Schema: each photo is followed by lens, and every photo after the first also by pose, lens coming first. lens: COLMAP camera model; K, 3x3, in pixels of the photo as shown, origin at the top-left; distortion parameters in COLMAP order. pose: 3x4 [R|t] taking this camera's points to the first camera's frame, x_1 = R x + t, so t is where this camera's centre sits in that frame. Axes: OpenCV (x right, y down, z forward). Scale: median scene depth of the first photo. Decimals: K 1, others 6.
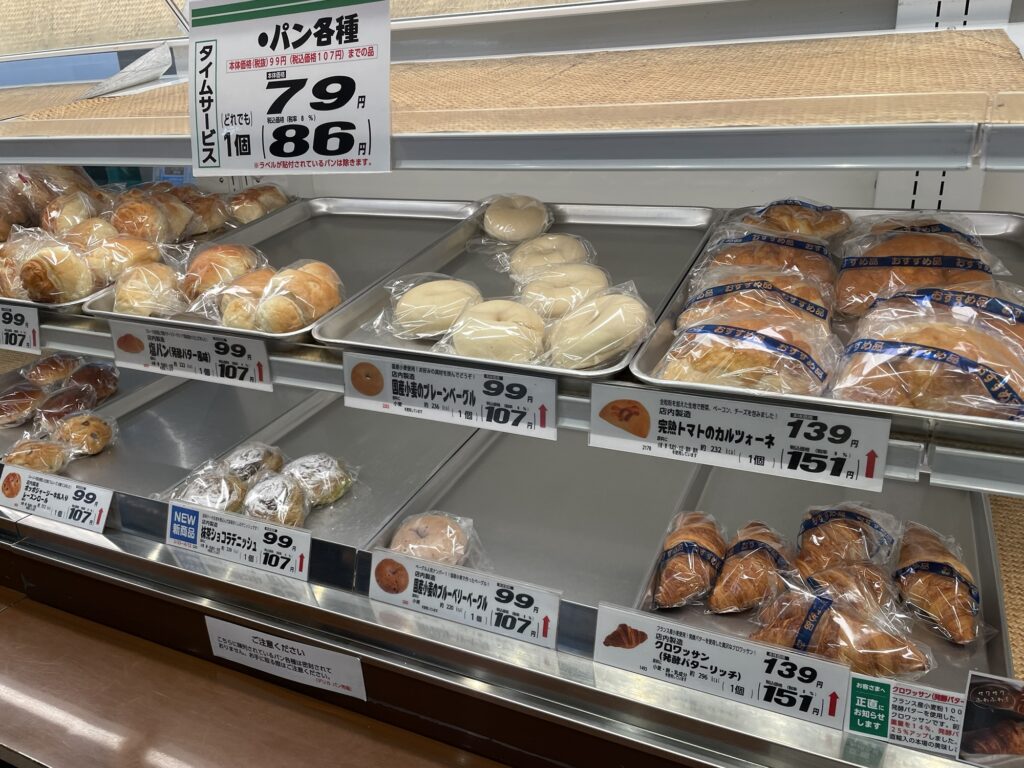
lens RADIAL K [[775.2, 0, 506.2], [0, 775.2, 377.8], [0, 0, 1]] dist [0.075061, -0.102469]
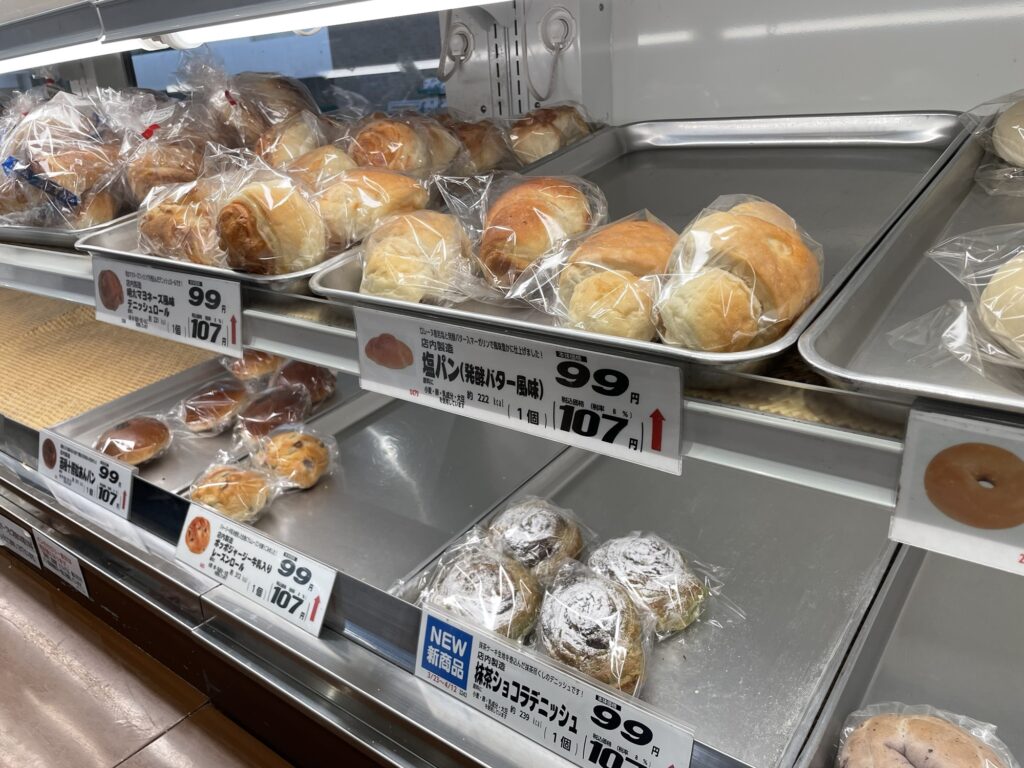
lens RADIAL K [[775.2, 0, 506.2], [0, 775.2, 377.8], [0, 0, 1]] dist [0.075061, -0.102469]
pose [[0.975536, 0.053579, -0.213208, -0.255601], [-0.049212, 0.998457, 0.025741, -0.039195], [0.214259, -0.014619, 0.976668, 0.439816]]
